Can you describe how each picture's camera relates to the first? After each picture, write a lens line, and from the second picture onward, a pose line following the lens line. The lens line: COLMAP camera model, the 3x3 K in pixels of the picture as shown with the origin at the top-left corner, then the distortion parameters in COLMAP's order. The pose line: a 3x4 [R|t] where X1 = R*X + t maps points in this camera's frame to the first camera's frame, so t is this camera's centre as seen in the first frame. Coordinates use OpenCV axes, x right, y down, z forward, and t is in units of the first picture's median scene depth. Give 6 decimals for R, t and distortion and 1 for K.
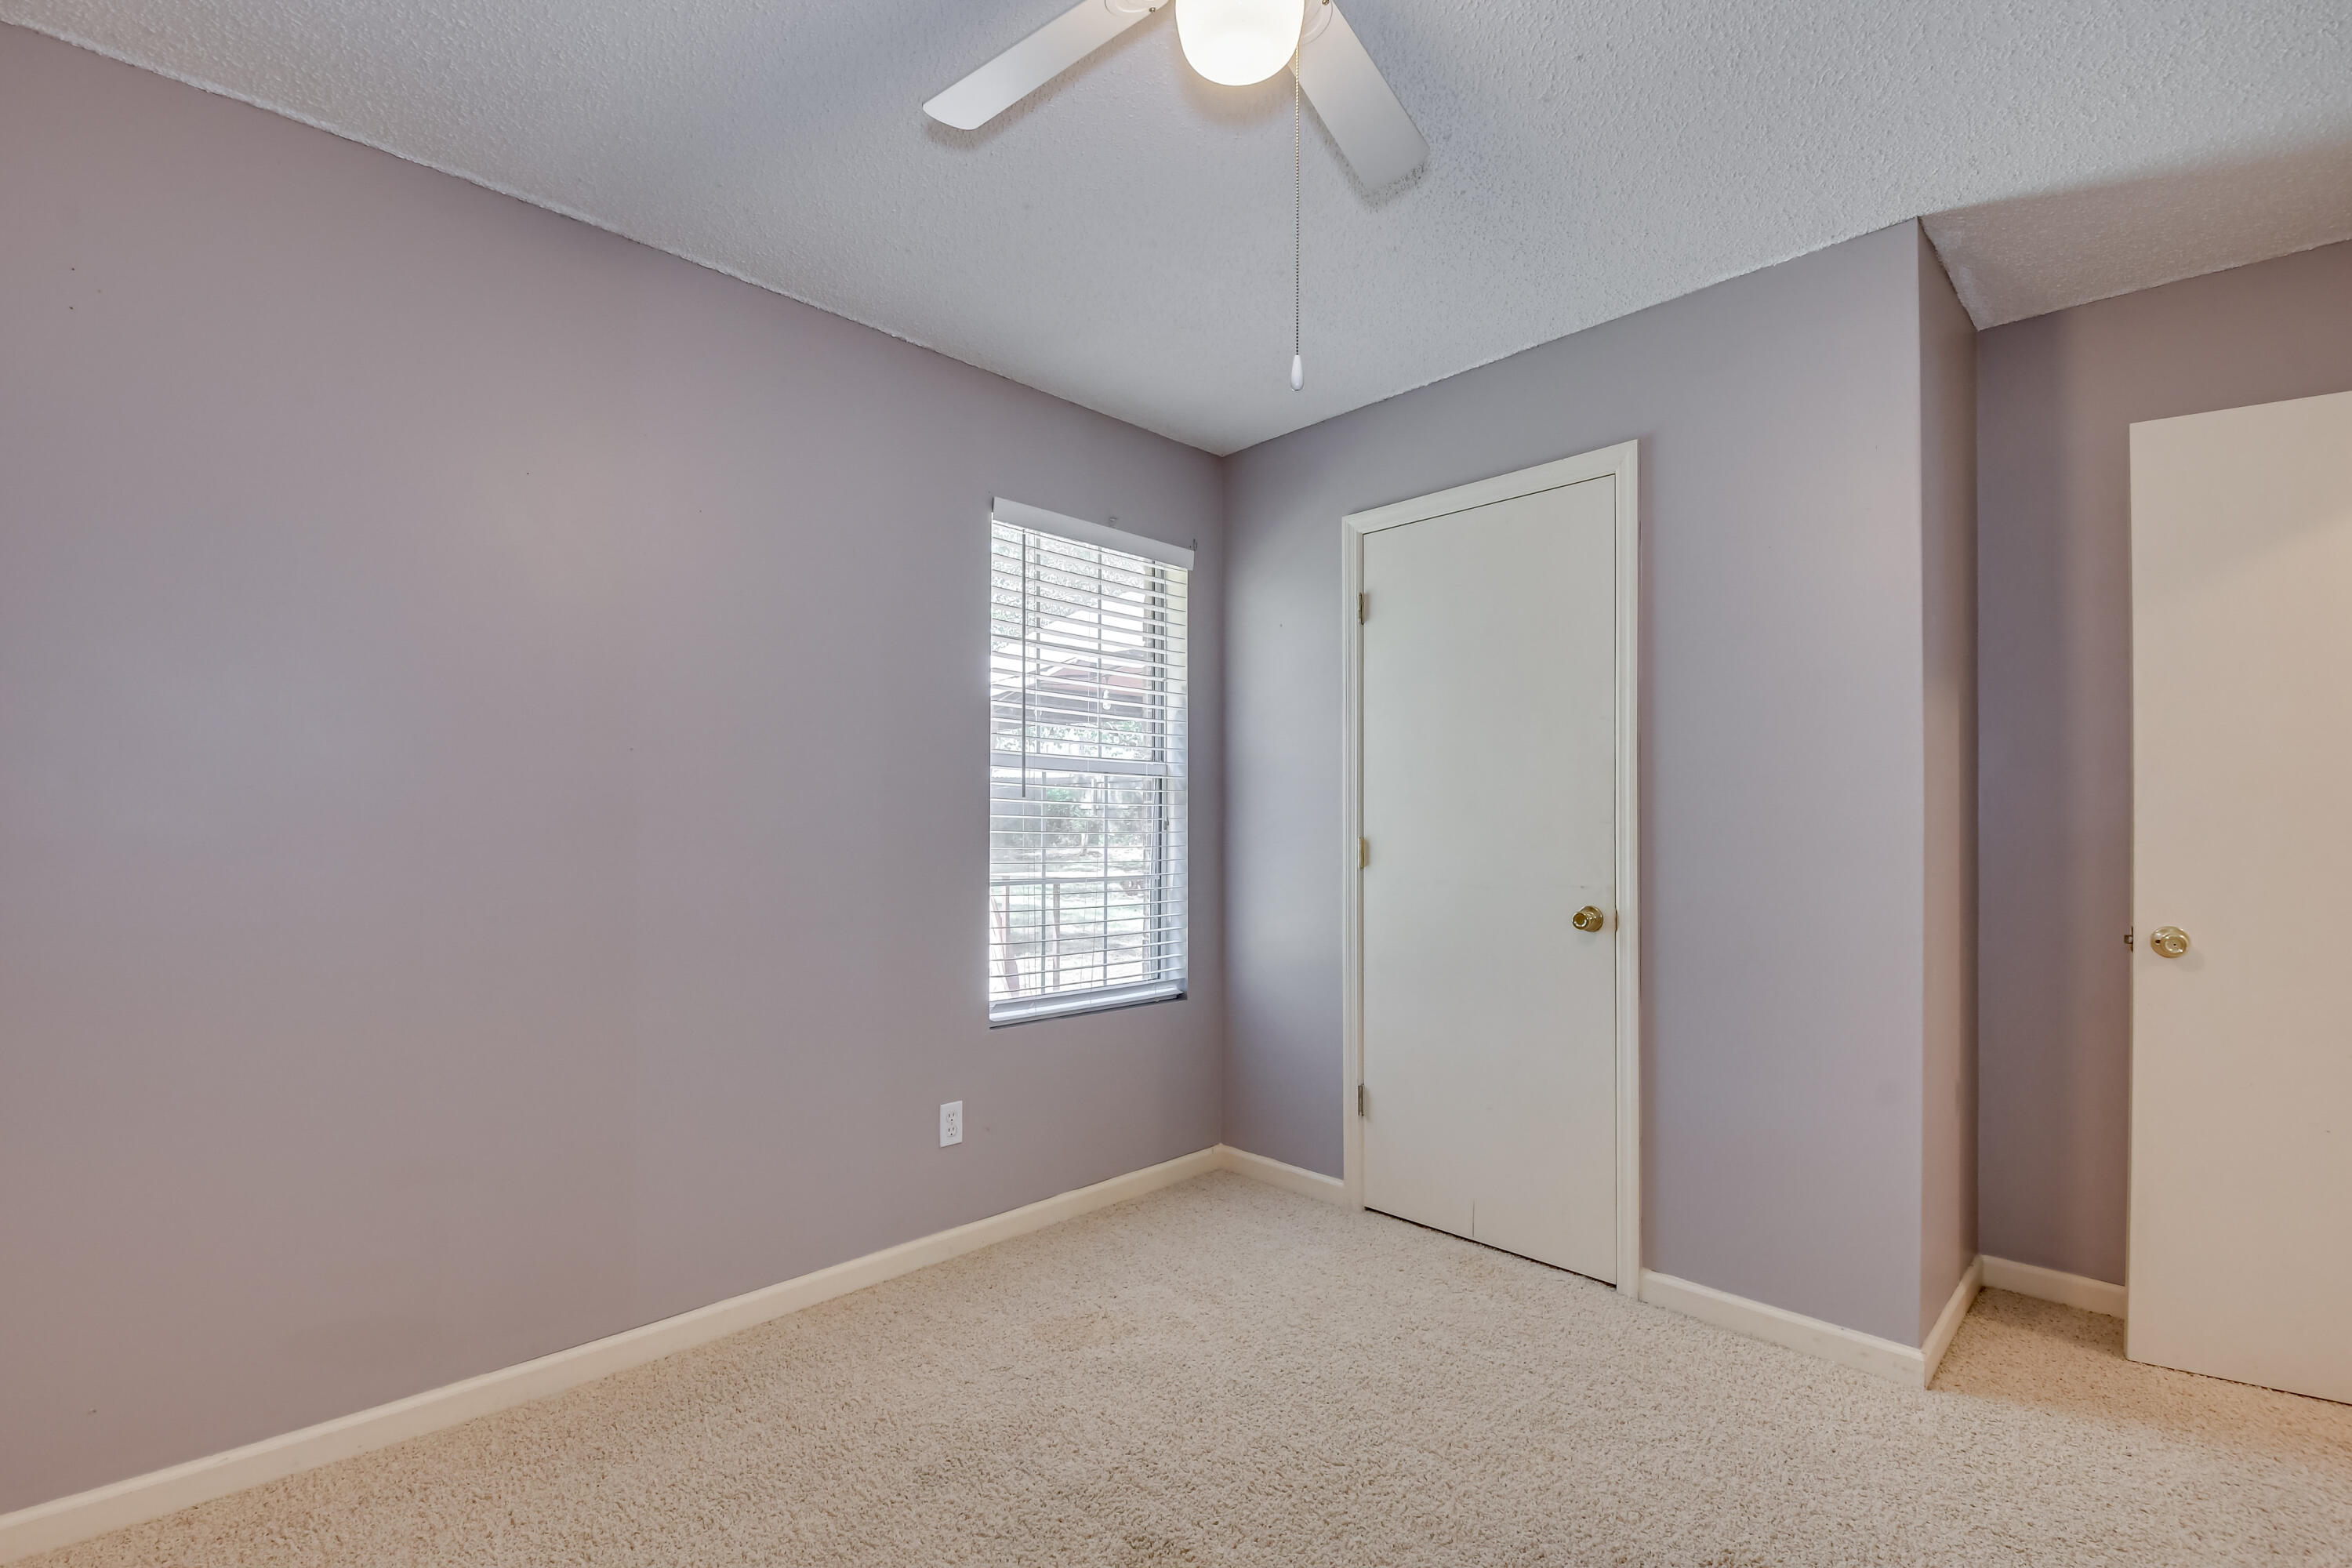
lens RADIAL K [[1028.6, 0, 1166.5], [0, 1028.6, 814.1], [0, 0, 1]] dist [0.028087, -0.024489]
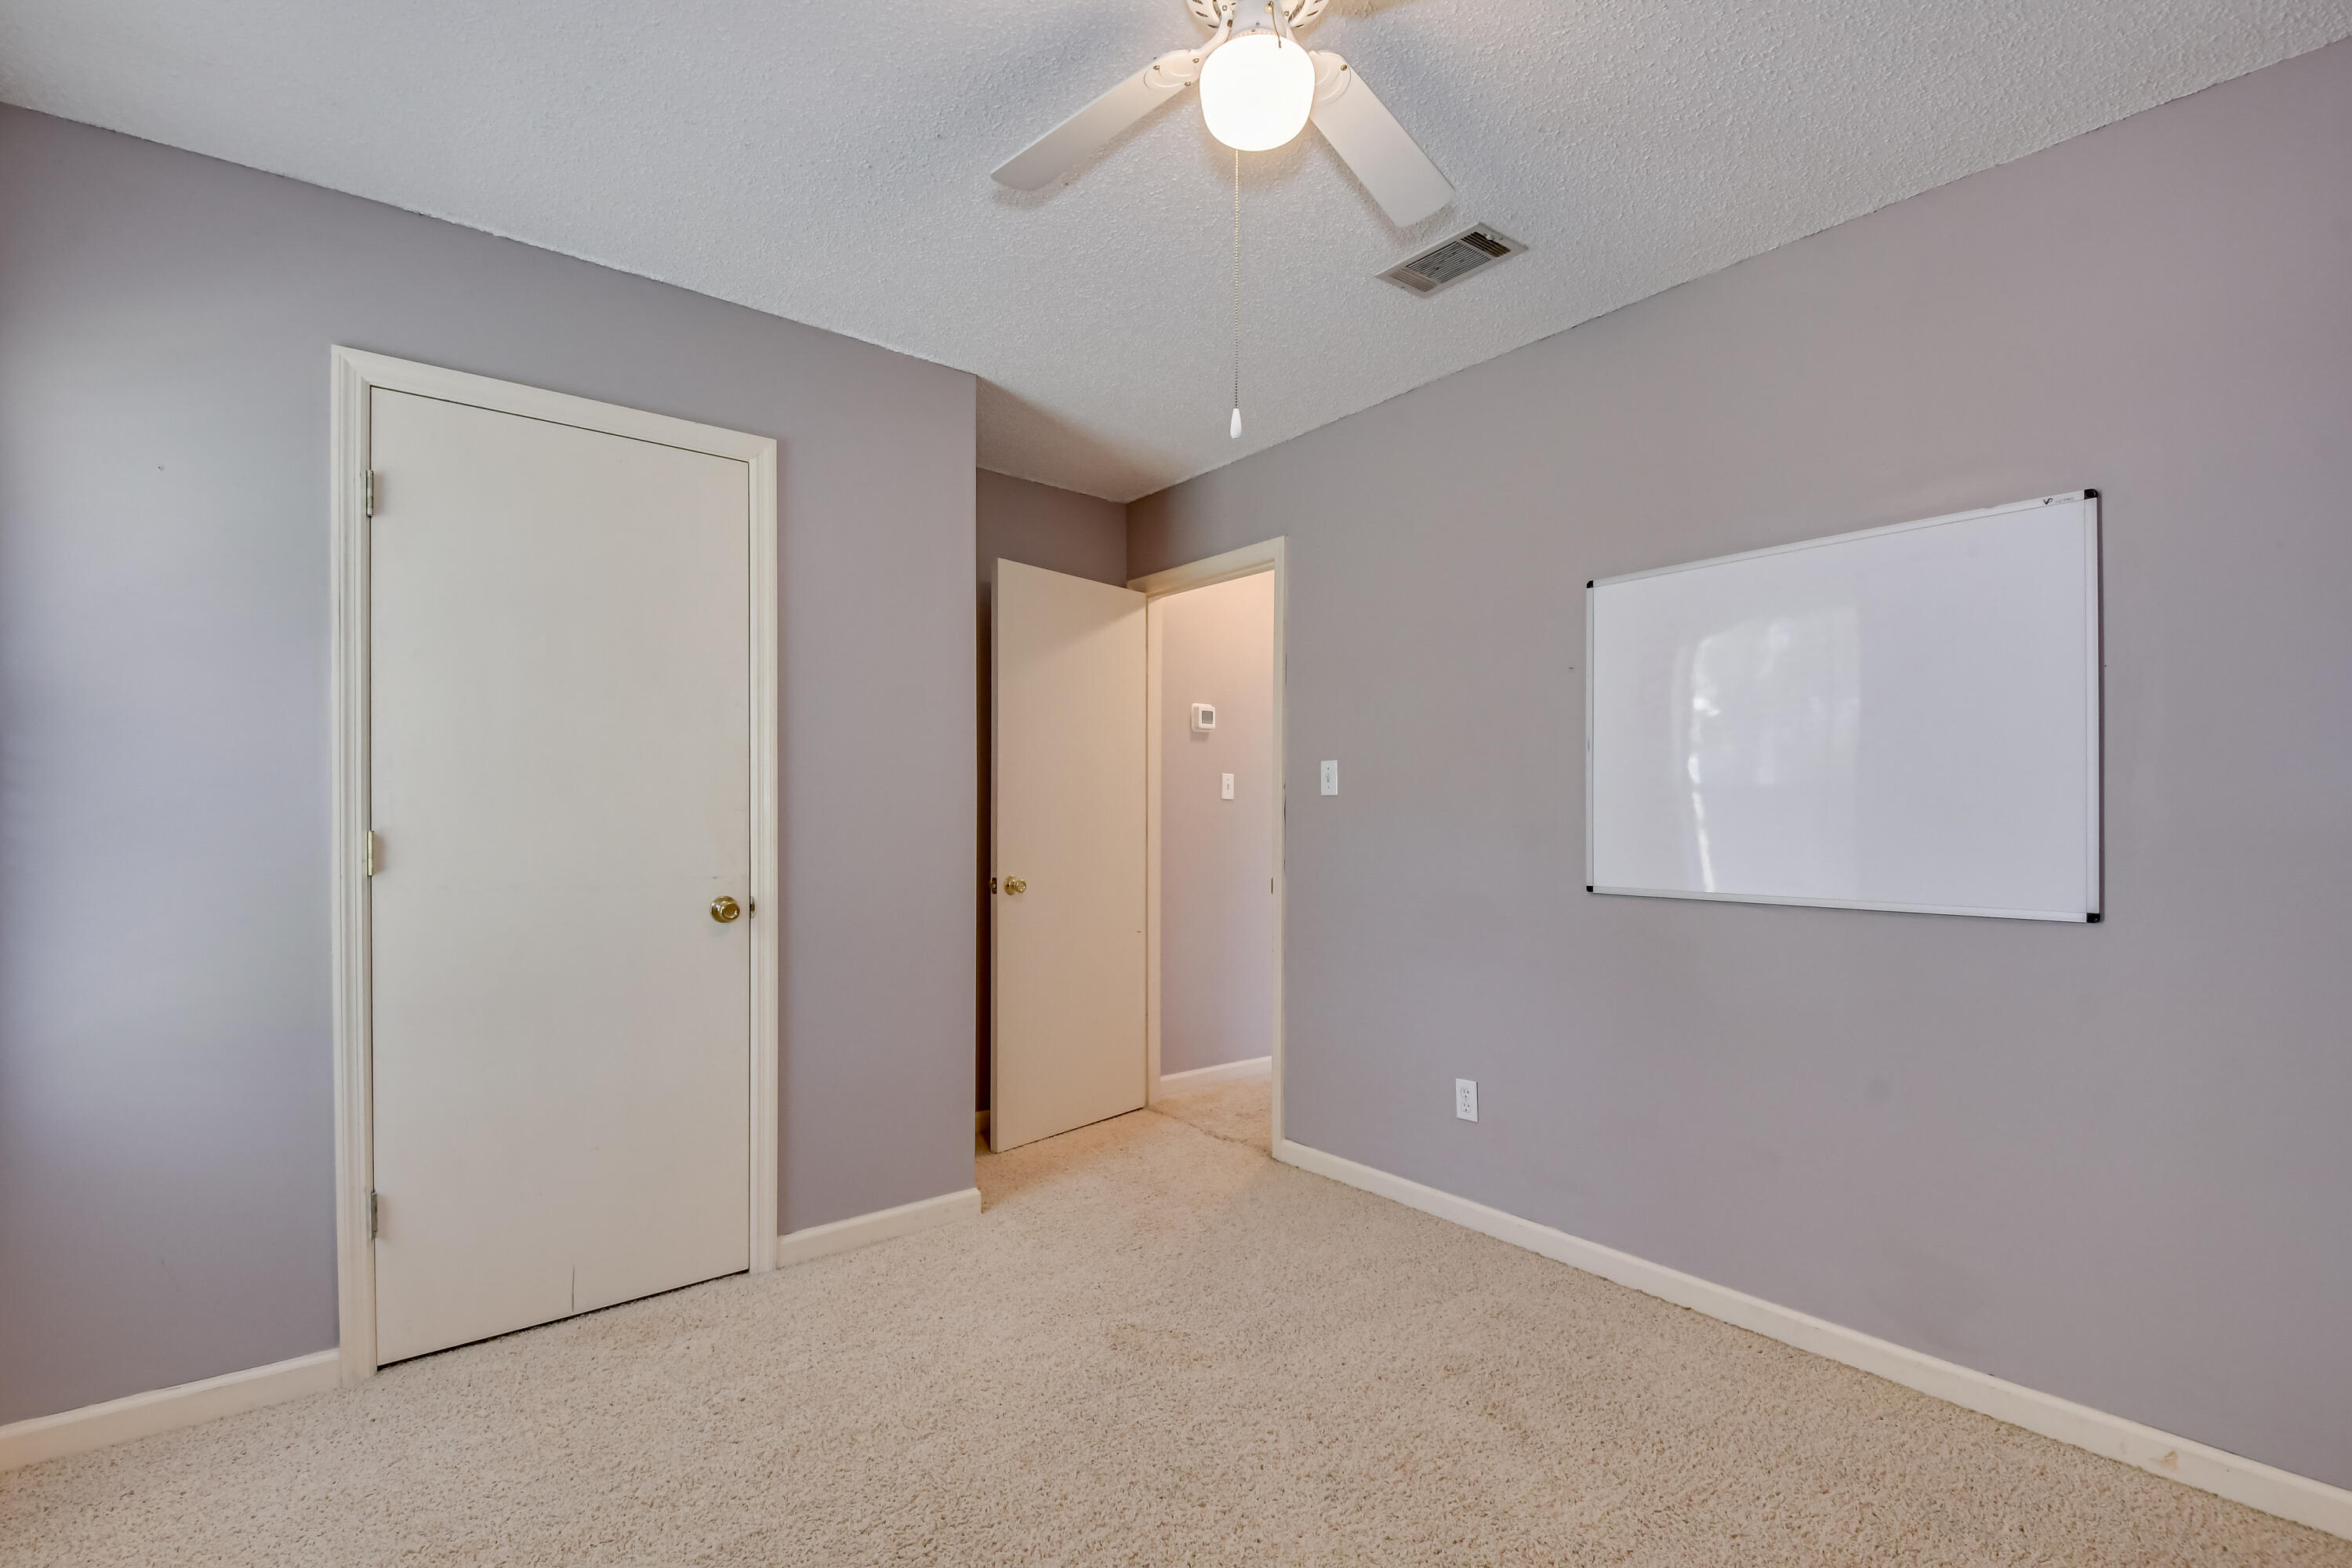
lens RADIAL K [[1028.6, 0, 1166.5], [0, 1028.6, 814.1], [0, 0, 1]] dist [0.028087, -0.024489]
pose [[0.117846, -0.002019, 0.993030, -0.512287], [-0.011782, 0.999925, 0.003431, 0.003031], [-0.992962, -0.012104, 0.117813, 0.474873]]
